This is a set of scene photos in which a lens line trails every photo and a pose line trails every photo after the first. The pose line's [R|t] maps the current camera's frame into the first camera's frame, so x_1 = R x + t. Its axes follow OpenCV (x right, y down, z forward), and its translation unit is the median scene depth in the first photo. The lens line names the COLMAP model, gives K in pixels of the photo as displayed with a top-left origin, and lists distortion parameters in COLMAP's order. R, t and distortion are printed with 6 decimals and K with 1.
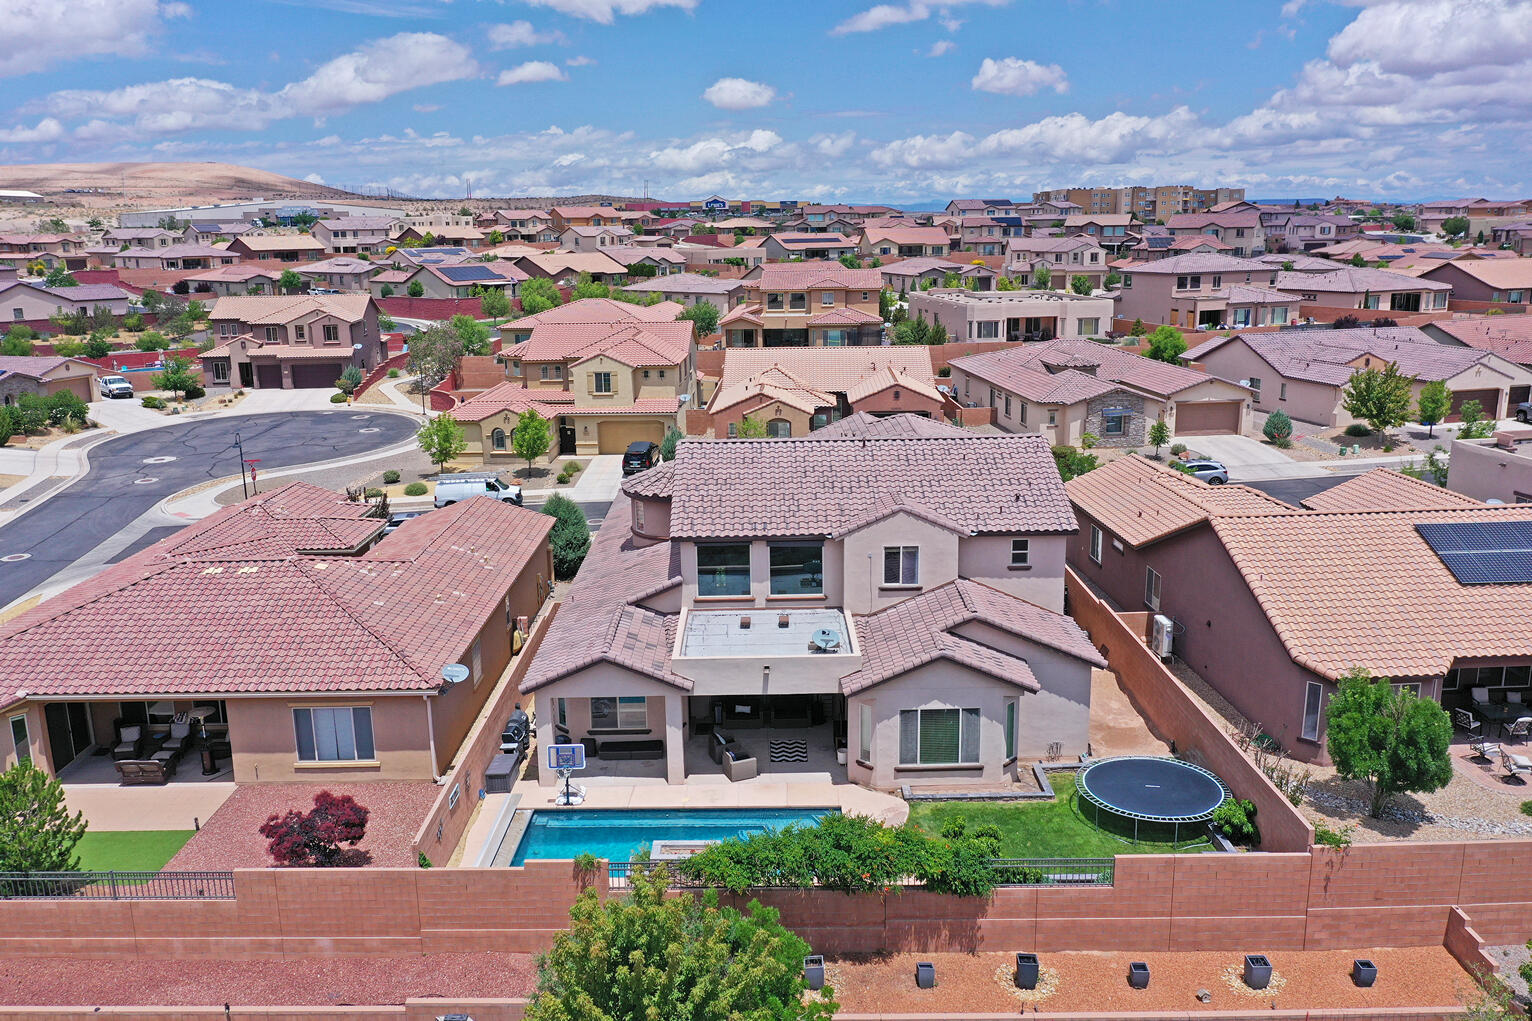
lens RADIAL K [[1203.1, 0, 763.8], [0, 1203.1, 511.3], [0, 0, 1]] dist [0.005064, -0.005054]
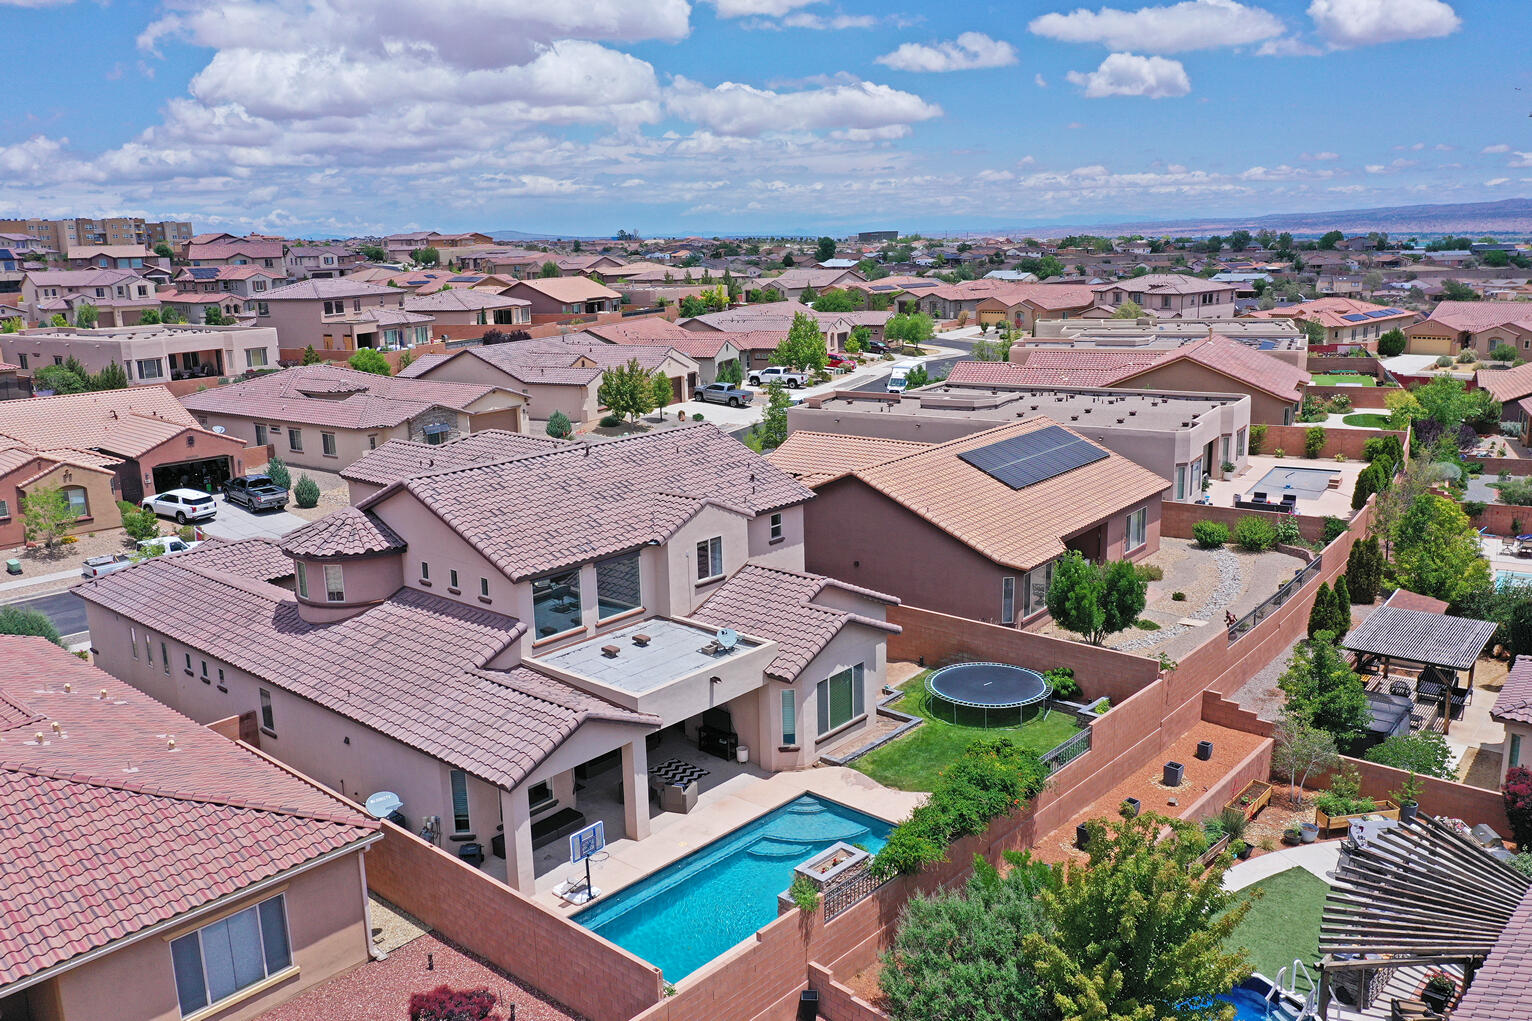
lens RADIAL K [[1203.1, 0, 763.8], [0, 1203.1, 511.3], [0, 0, 1]] dist [0.005064, -0.005054]
pose [[0.669452, -0.165172, 0.724259, -0.248599], [0.185795, 0.981210, 0.052036, -0.016141], [-0.719245, 0.099728, 0.687561, 0.120503]]
